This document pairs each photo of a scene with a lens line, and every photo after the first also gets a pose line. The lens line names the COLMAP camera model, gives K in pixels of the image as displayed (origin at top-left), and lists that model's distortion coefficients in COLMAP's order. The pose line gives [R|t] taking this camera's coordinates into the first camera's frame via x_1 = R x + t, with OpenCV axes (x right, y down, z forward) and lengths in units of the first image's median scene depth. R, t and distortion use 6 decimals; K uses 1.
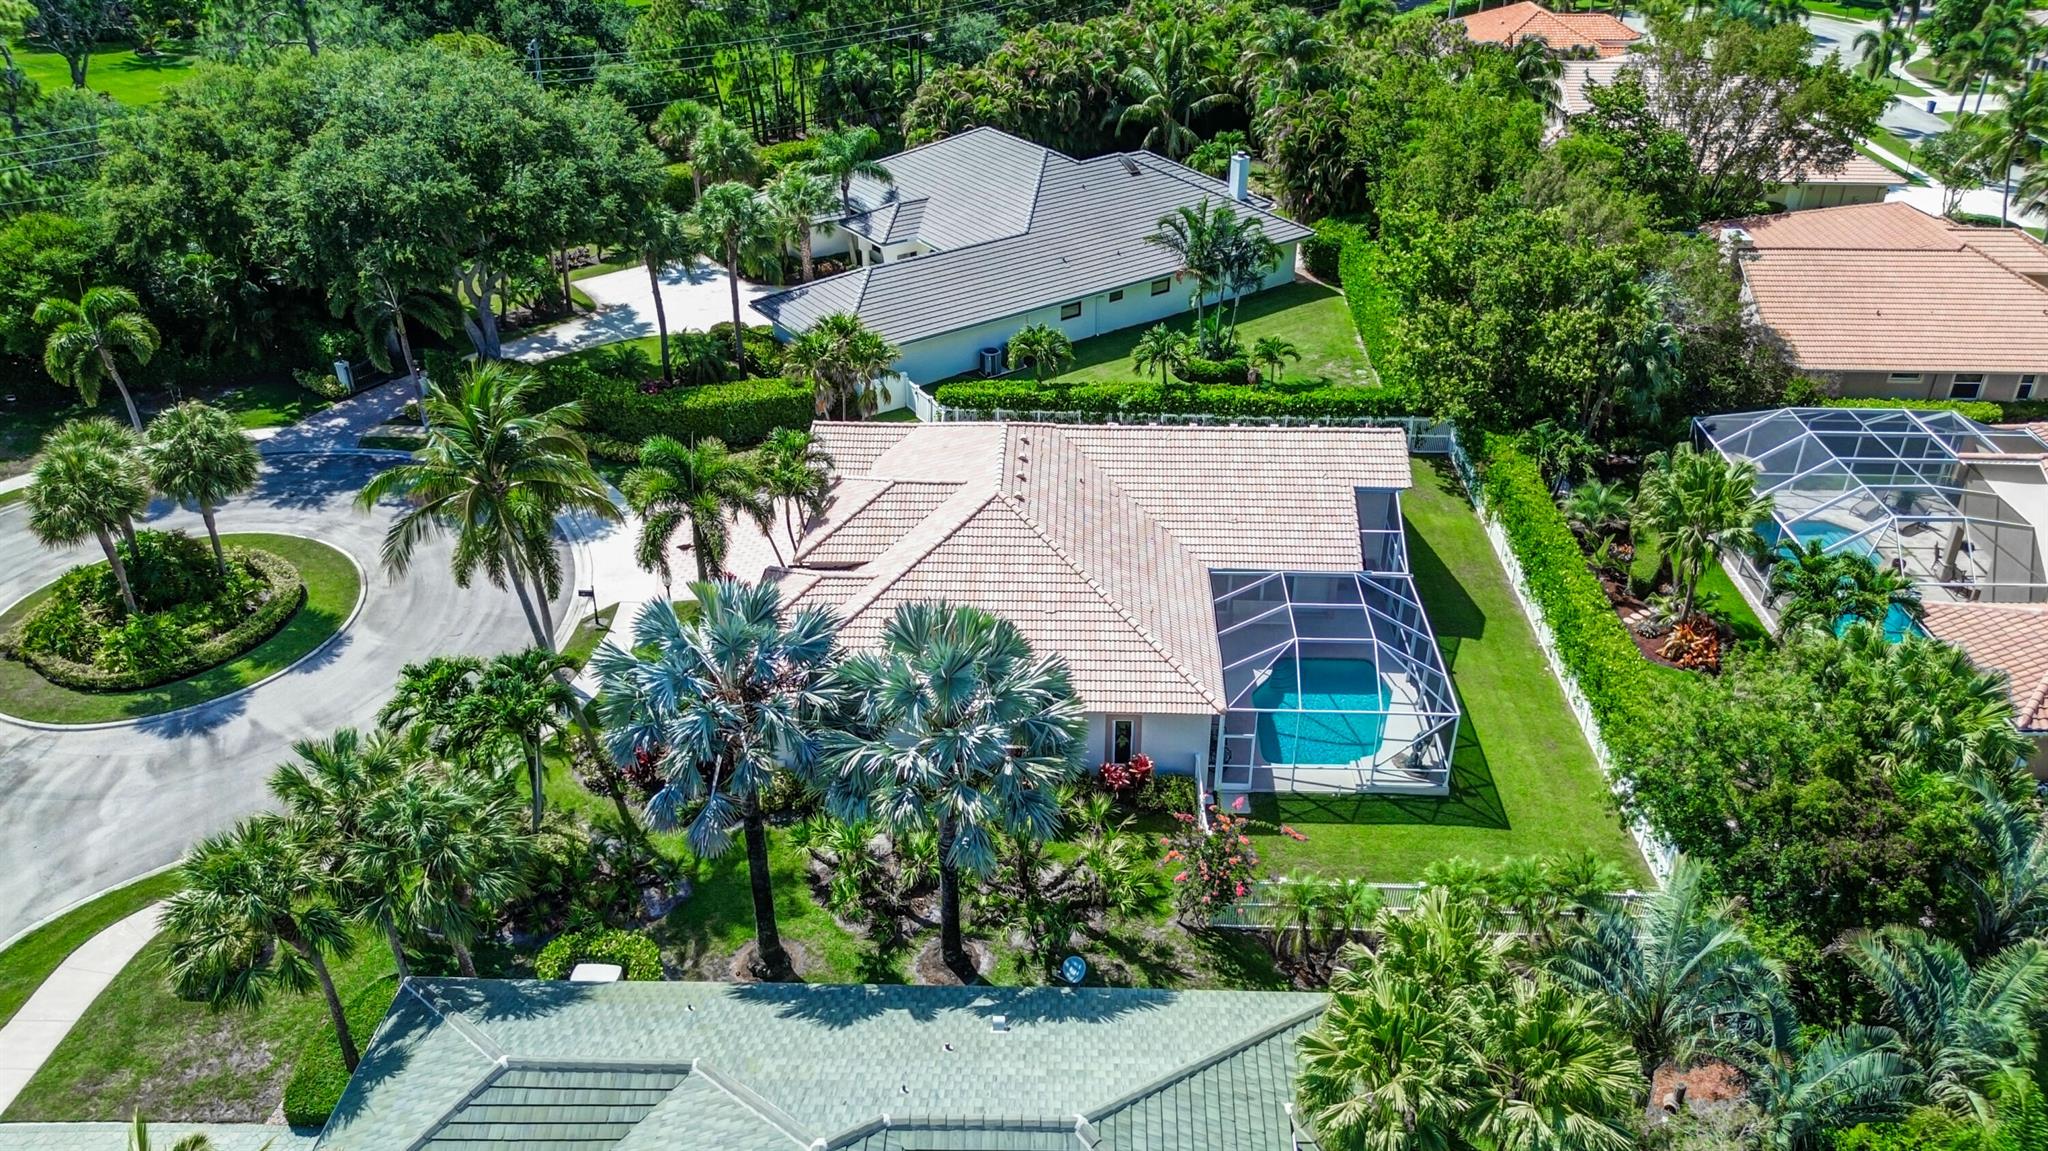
lens RADIAL K [[1462.7, 0, 1024.0], [0, 1462.7, 575.5], [0, 0, 1]] dist [0.031693, -0.003626]
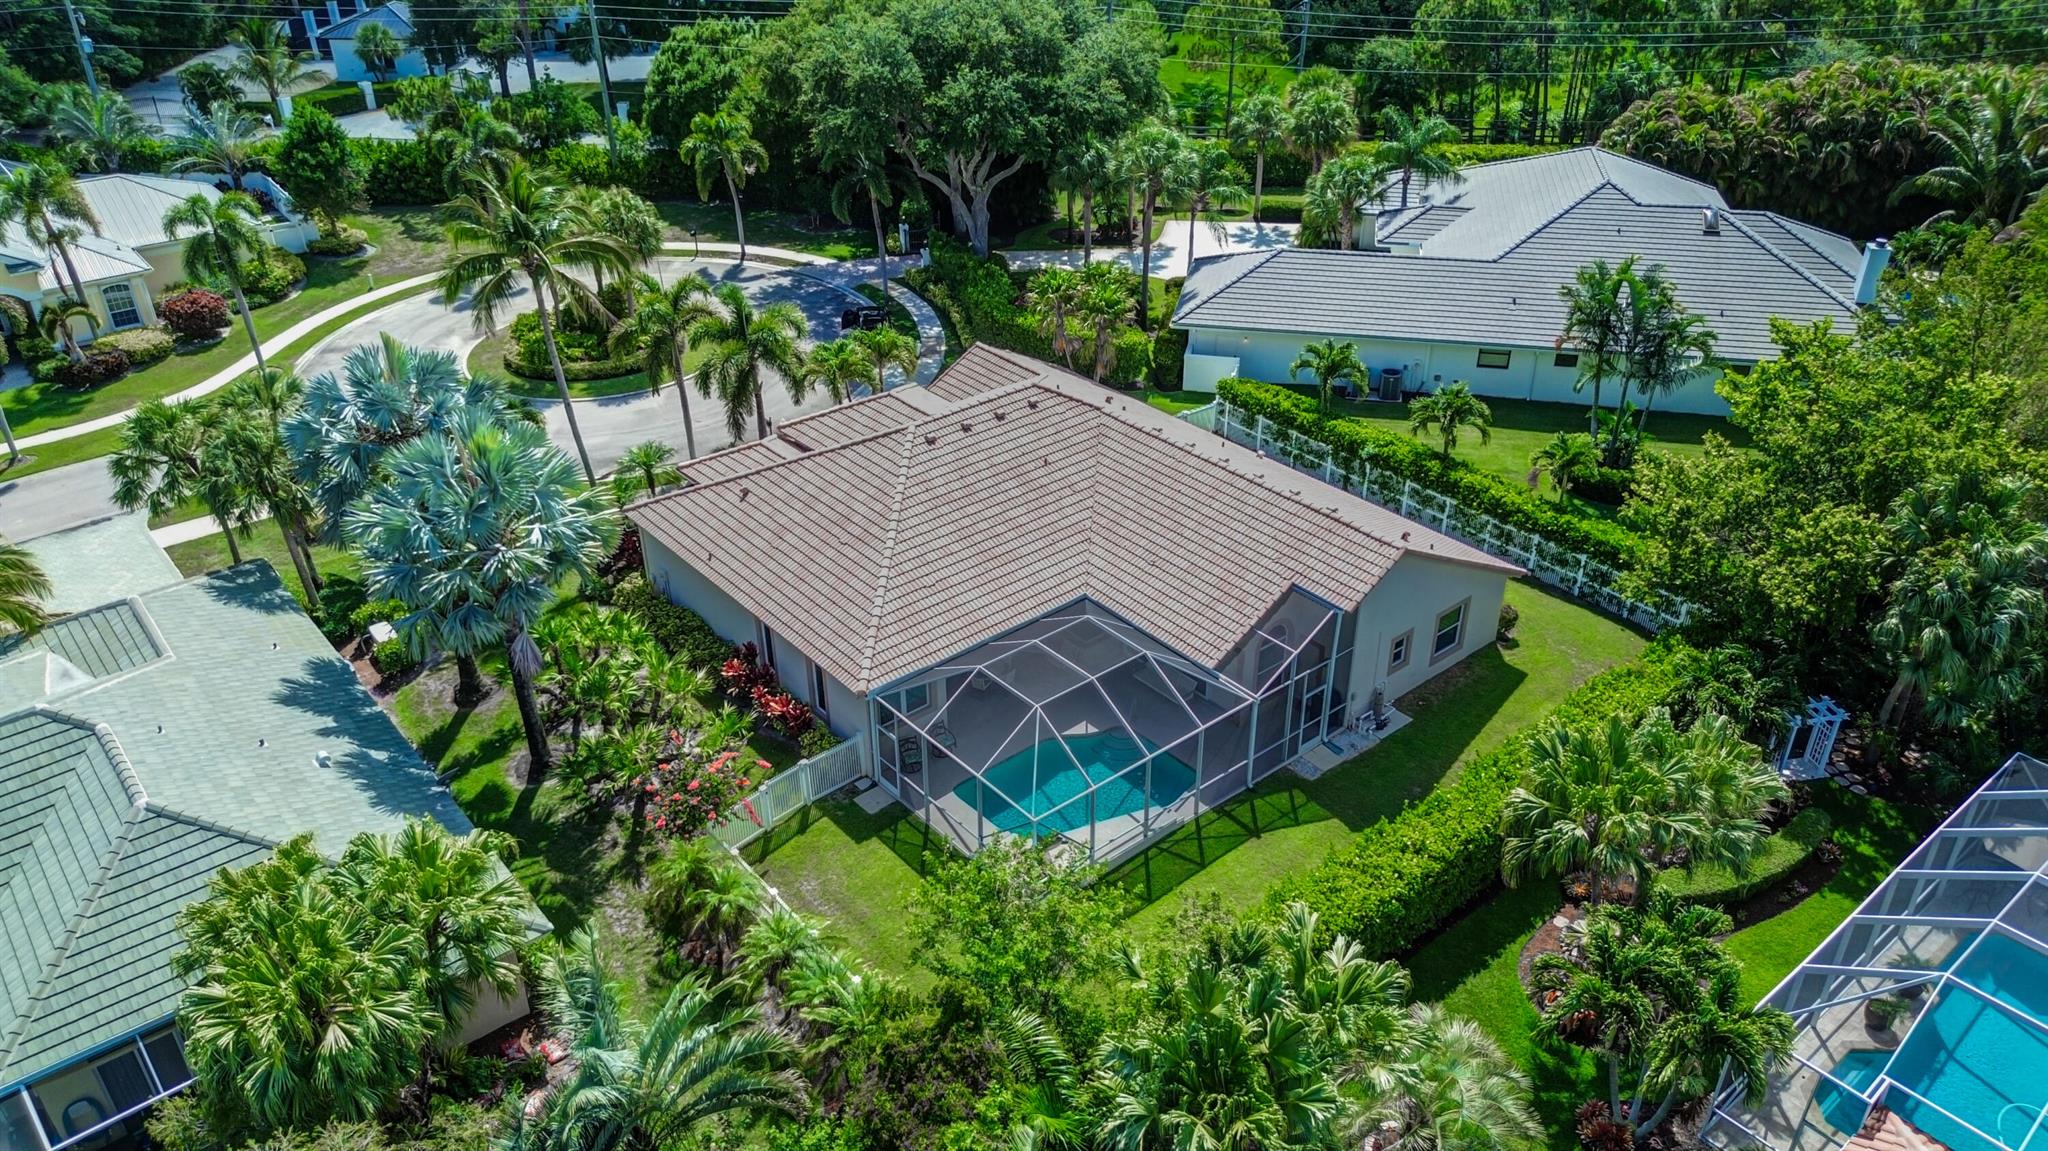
lens RADIAL K [[1462.7, 0, 1024.0], [0, 1462.7, 575.5], [0, 0, 1]] dist [0.031693, -0.003626]
pose [[0.661692, 0.373726, -0.649994, 0.662176], [-0.372633, 0.916191, 0.147442, -0.130606], [0.650622, 0.144648, 0.745499, 0.294961]]
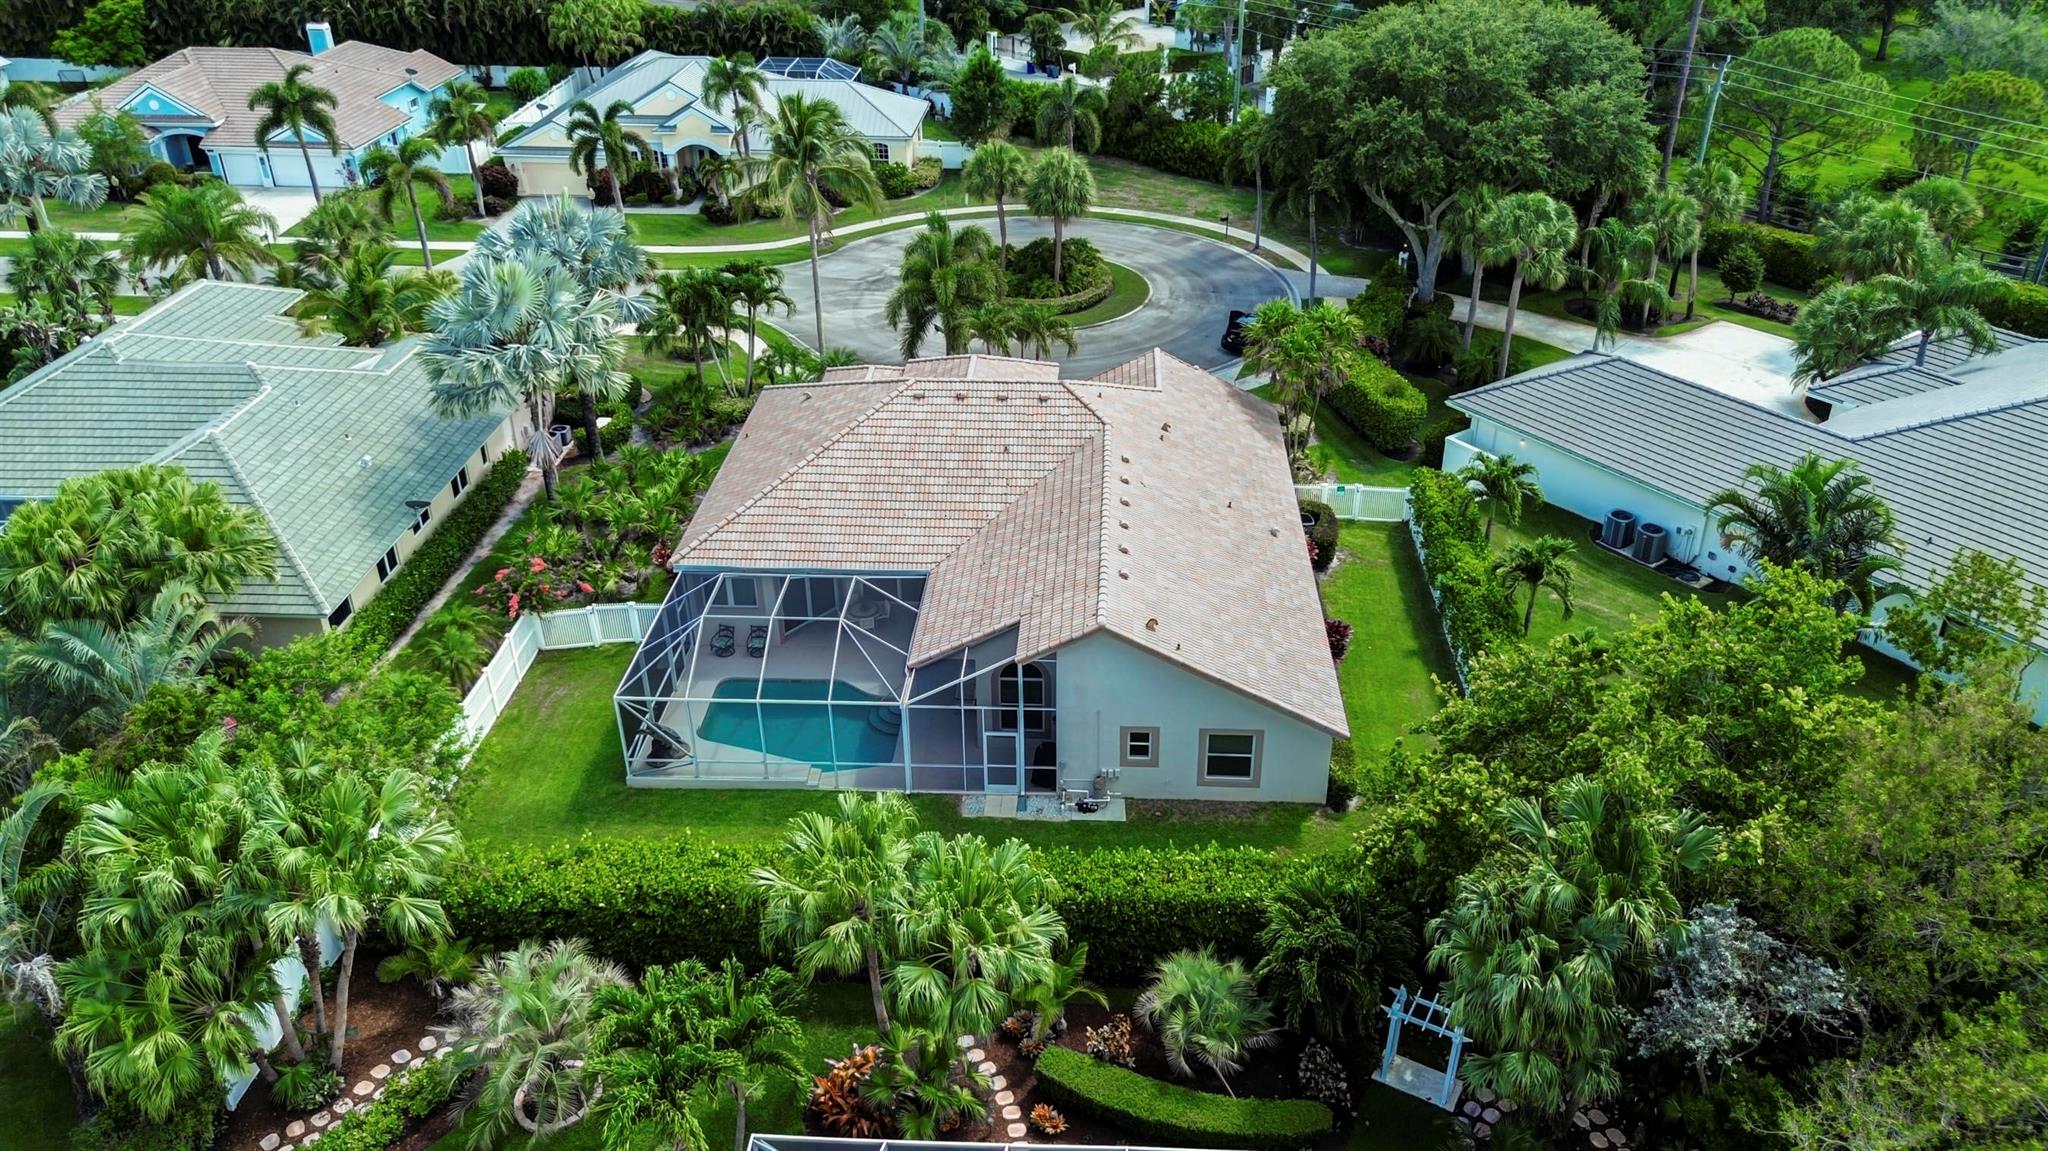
lens RADIAL K [[1462.7, 0, 1024.0], [0, 1462.7, 575.5], [0, 0, 1]] dist [0.031693, -0.003626]
pose [[-0.022304, 0.500565, -0.865412, 0.900401], [-0.506971, 0.740412, 0.441329, -0.424827], [0.861675, 0.448581, 0.237258, 0.796352]]
